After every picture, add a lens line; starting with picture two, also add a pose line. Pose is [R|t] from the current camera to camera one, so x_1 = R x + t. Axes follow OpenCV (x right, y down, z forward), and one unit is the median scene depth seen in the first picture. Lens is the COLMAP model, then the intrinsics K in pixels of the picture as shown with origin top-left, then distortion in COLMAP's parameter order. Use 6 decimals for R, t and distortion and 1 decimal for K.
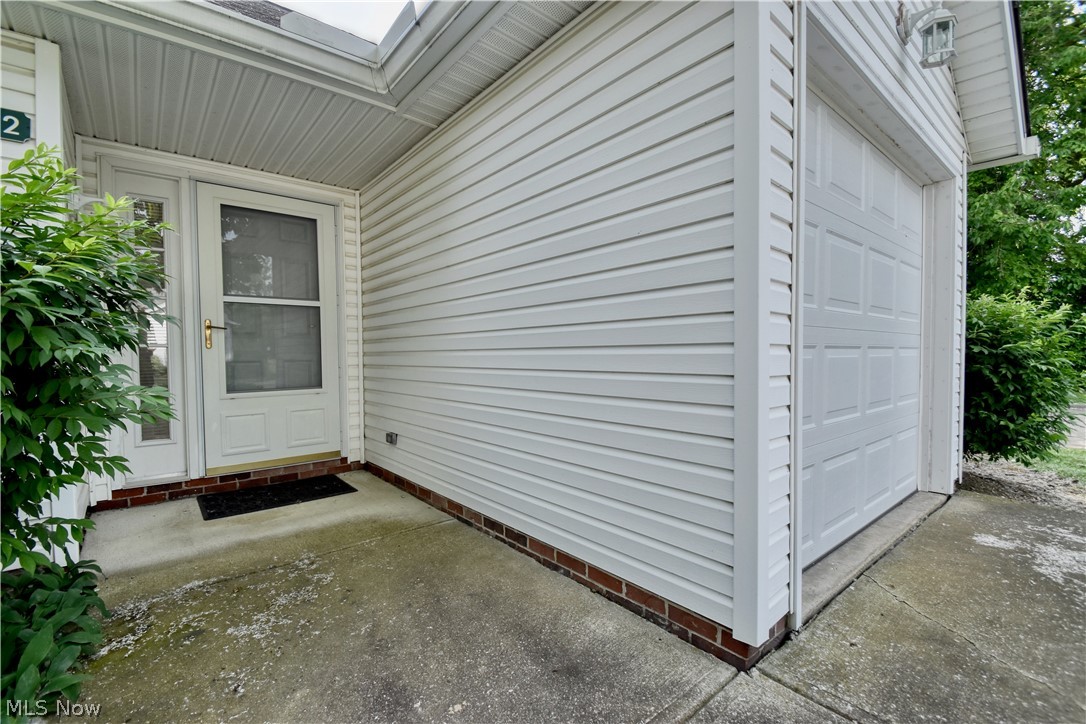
lens RADIAL K [[476.1, 0, 545.5], [0, 476.1, 366.4], [0, 0, 1]] dist [0.011418, -0.014445]
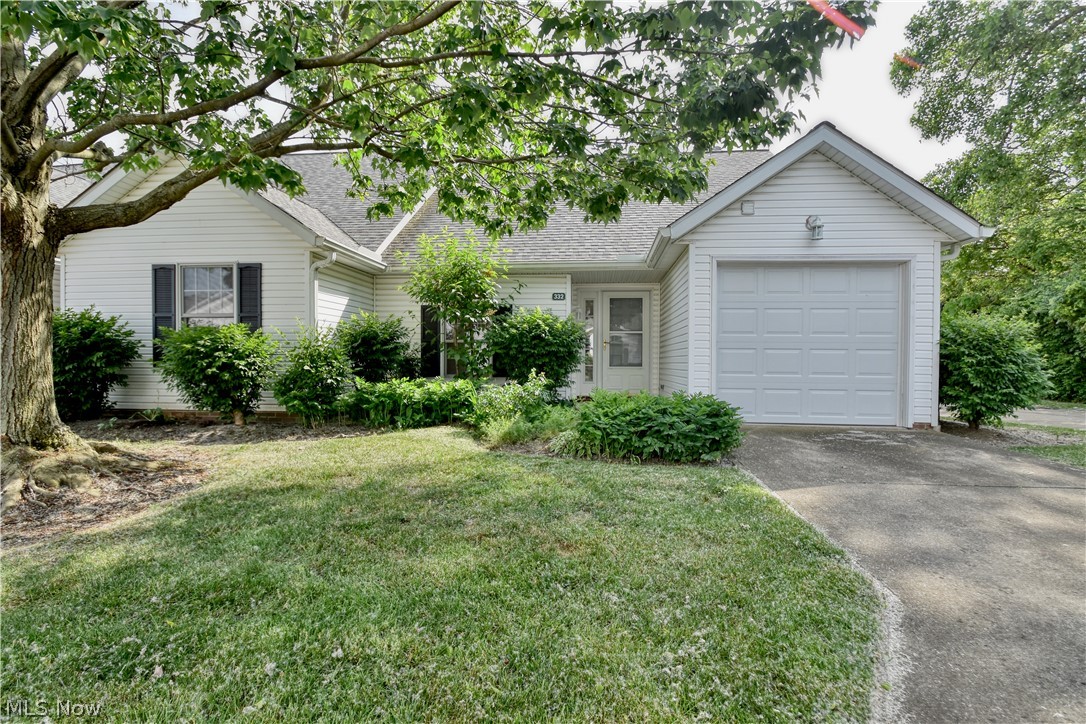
lens RADIAL K [[547.3, 0, 543.6], [0, 547.3, 361.7], [0, 0, 1]] dist [-0.001034, -0.001200]
pose [[0.702586, 0.014783, -0.711445, 1.183984], [-0.030997, 0.999471, -0.009843, 0.063953], [0.710923, 0.028969, 0.702673, -1.345227]]
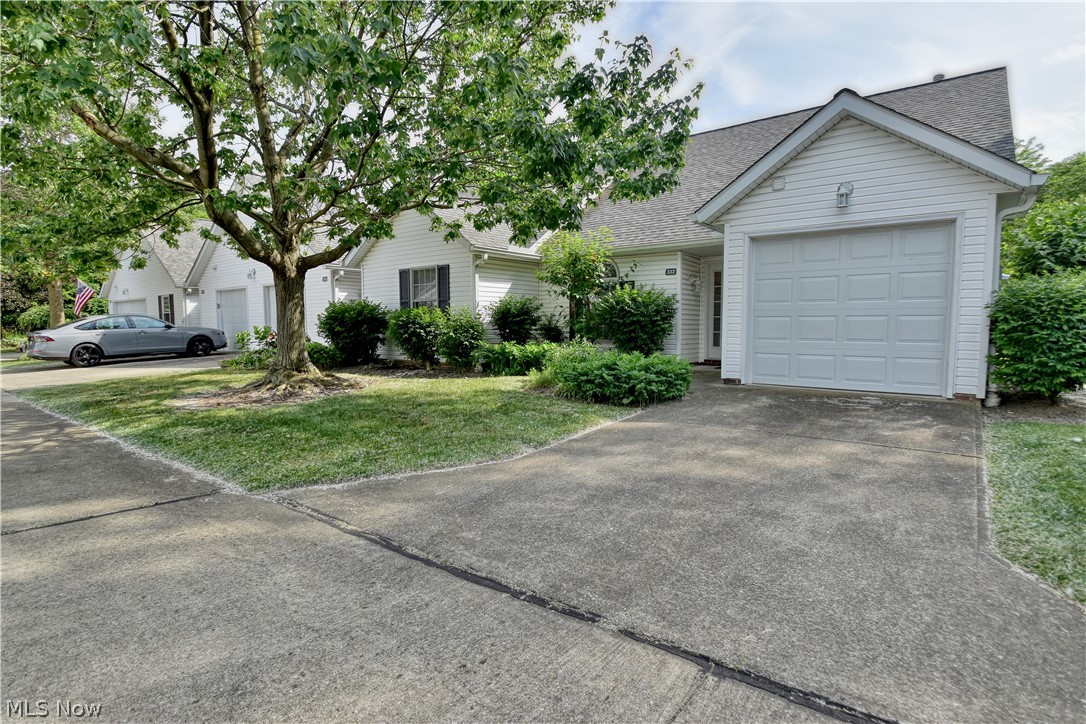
lens RADIAL K [[547.3, 0, 544.2], [0, 547.3, 363.2], [0, 0, 1]] dist [-0.001034, -0.001200]
pose [[0.214701, 0.075861, -0.973729, 2.167406], [-0.025259, 0.997077, 0.072111, 0.025721], [0.976353, 0.009113, 0.215989, -0.790584]]
